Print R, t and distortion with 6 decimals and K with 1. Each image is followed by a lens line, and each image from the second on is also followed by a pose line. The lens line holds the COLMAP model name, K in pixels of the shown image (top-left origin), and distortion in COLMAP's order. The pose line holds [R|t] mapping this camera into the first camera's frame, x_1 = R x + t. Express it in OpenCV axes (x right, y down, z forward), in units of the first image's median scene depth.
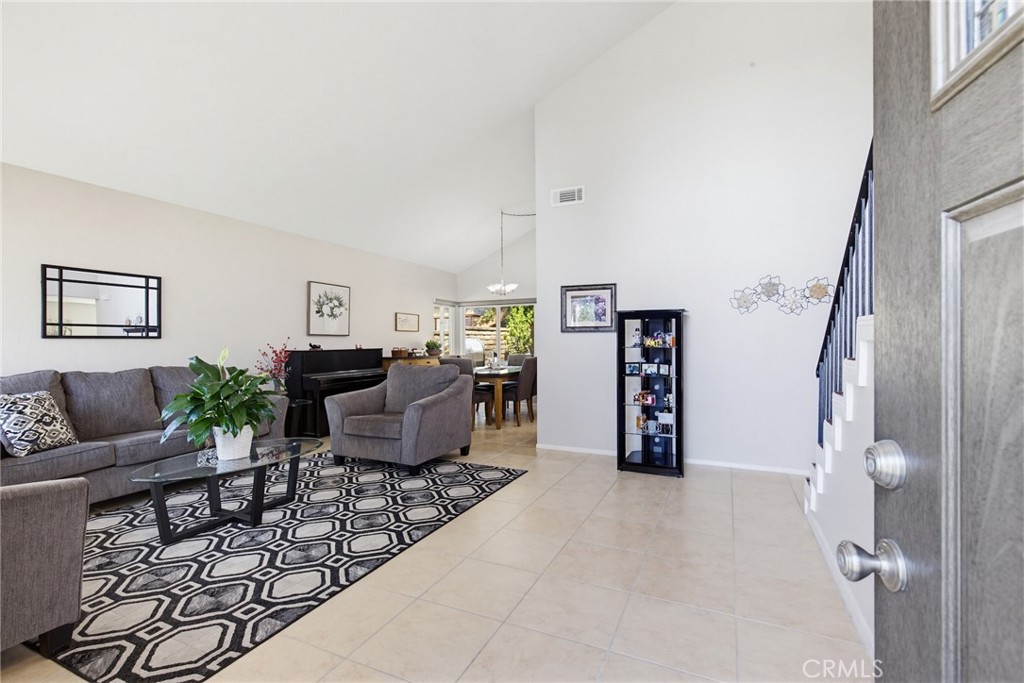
lens RADIAL K [[469.7, 0, 514.5], [0, 469.7, 343.7], [0, 0, 1]] dist [0.000699, -0.000442]
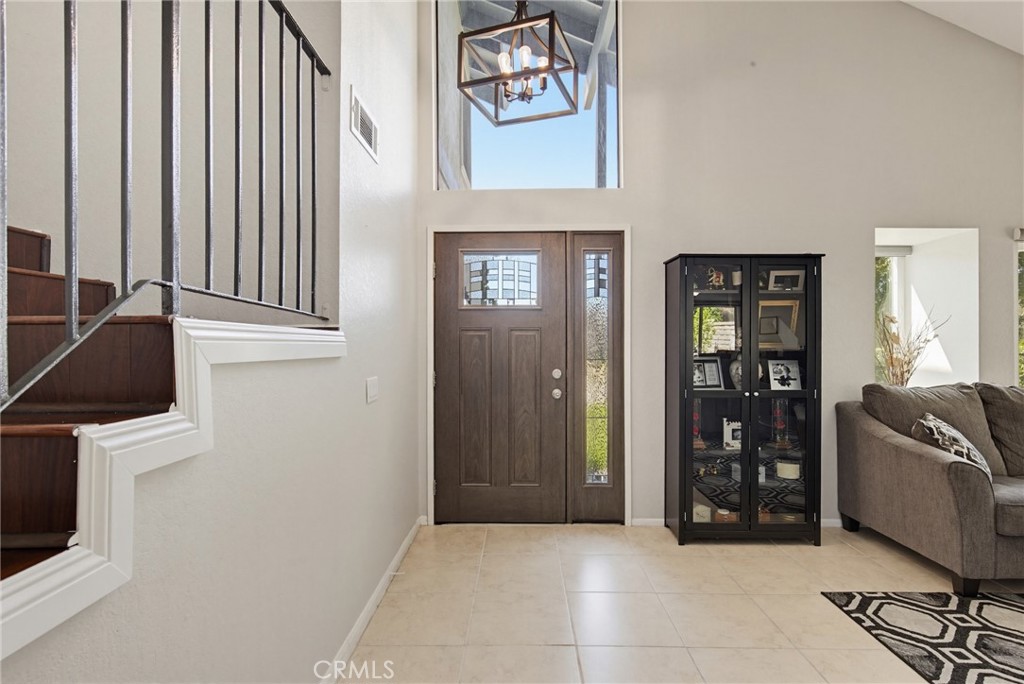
lens RADIAL K [[516.8, 0, 512.0], [0, 516.8, 342.0], [0, 0, 1]] dist [0.001306, -0.000318]
pose [[-0.917517, 0.002333, -0.397689, 0.285260], [-0.001969, 0.999944, 0.010407, -0.011893], [0.397691, 0.010332, -0.917461, 0.754055]]
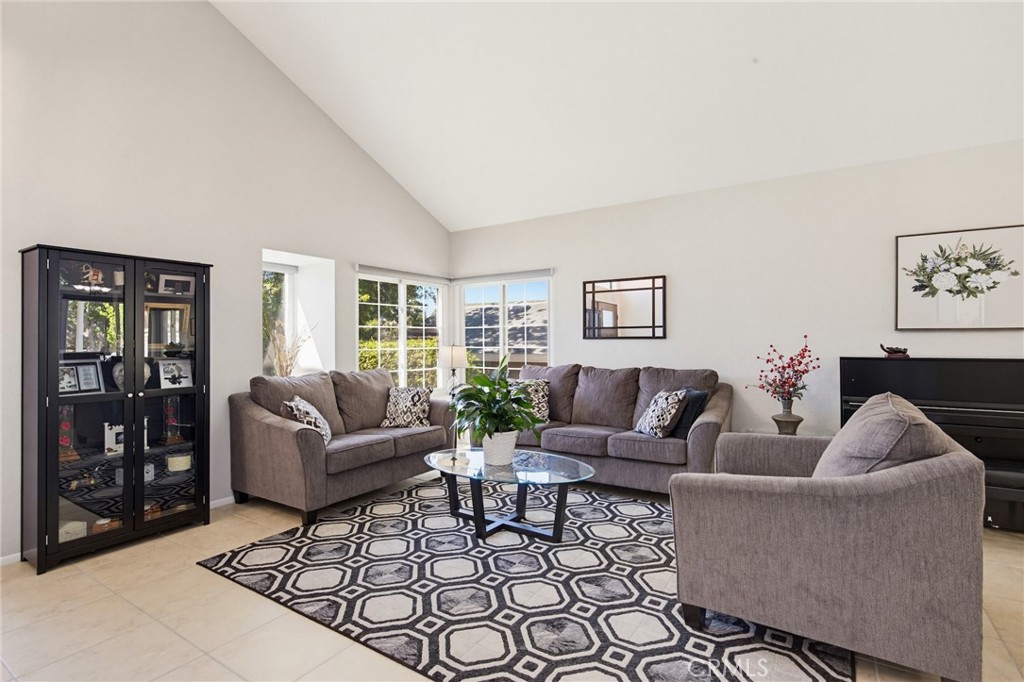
lens RADIAL K [[489.7, 0, 512.0], [0, 489.7, 337.7], [0, 0, 1]] dist [0.001204, 0.000325]
pose [[-0.142298, -0.001371, -0.989823, 0.298182], [-0.000277, 0.999999, -0.001346, -0.011851], [0.989824, 0.000083, -0.142298, 0.849485]]
